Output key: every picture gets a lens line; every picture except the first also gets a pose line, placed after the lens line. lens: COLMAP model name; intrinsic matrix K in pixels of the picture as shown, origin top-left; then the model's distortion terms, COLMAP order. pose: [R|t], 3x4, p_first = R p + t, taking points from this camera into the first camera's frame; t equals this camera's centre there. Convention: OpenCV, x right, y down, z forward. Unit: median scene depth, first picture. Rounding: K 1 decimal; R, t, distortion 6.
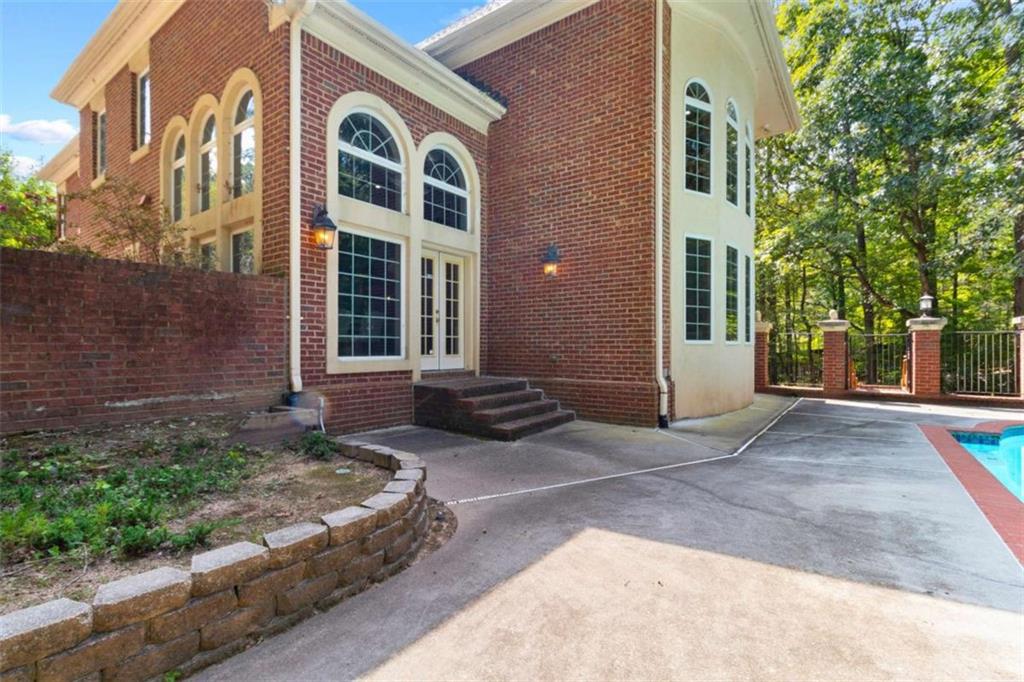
lens RADIAL K [[474.9, 0, 516.0], [0, 474.9, 345.4], [0, 0, 1]] dist [0.000055, 0.000080]
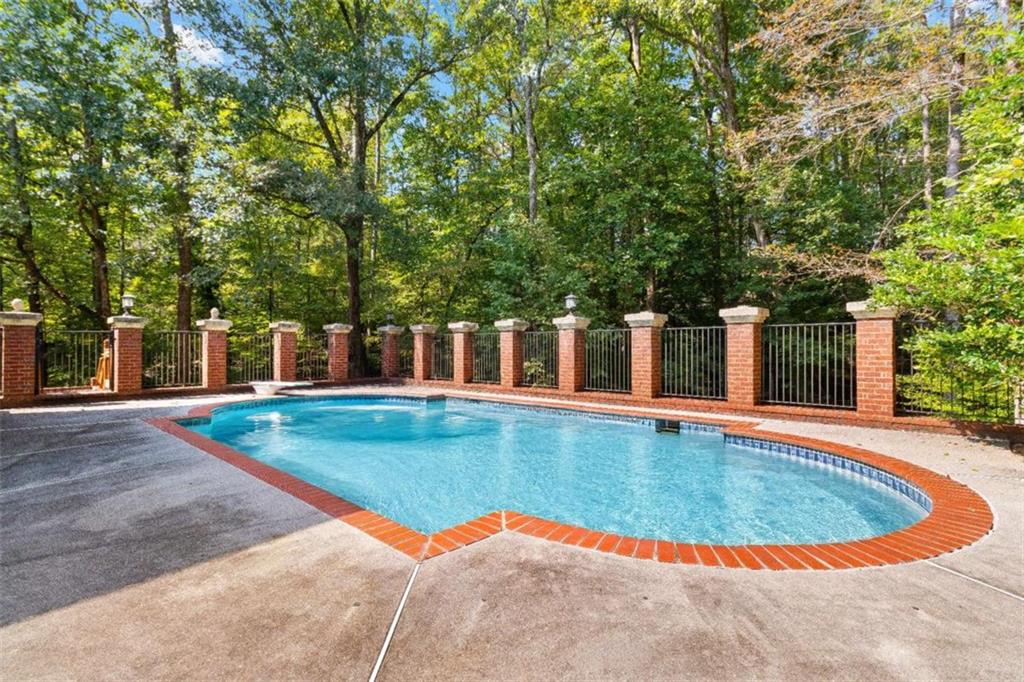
lens RADIAL K [[474.9, 0, 516.0], [0, 474.9, 345.4], [0, 0, 1]] dist [0.000055, 0.000080]
pose [[0.096148, 0.000433, 0.995367, -0.086755], [-0.003633, 0.999993, -0.000084, 0.002576], [-0.995360, -0.003608, 0.096149, 0.087485]]
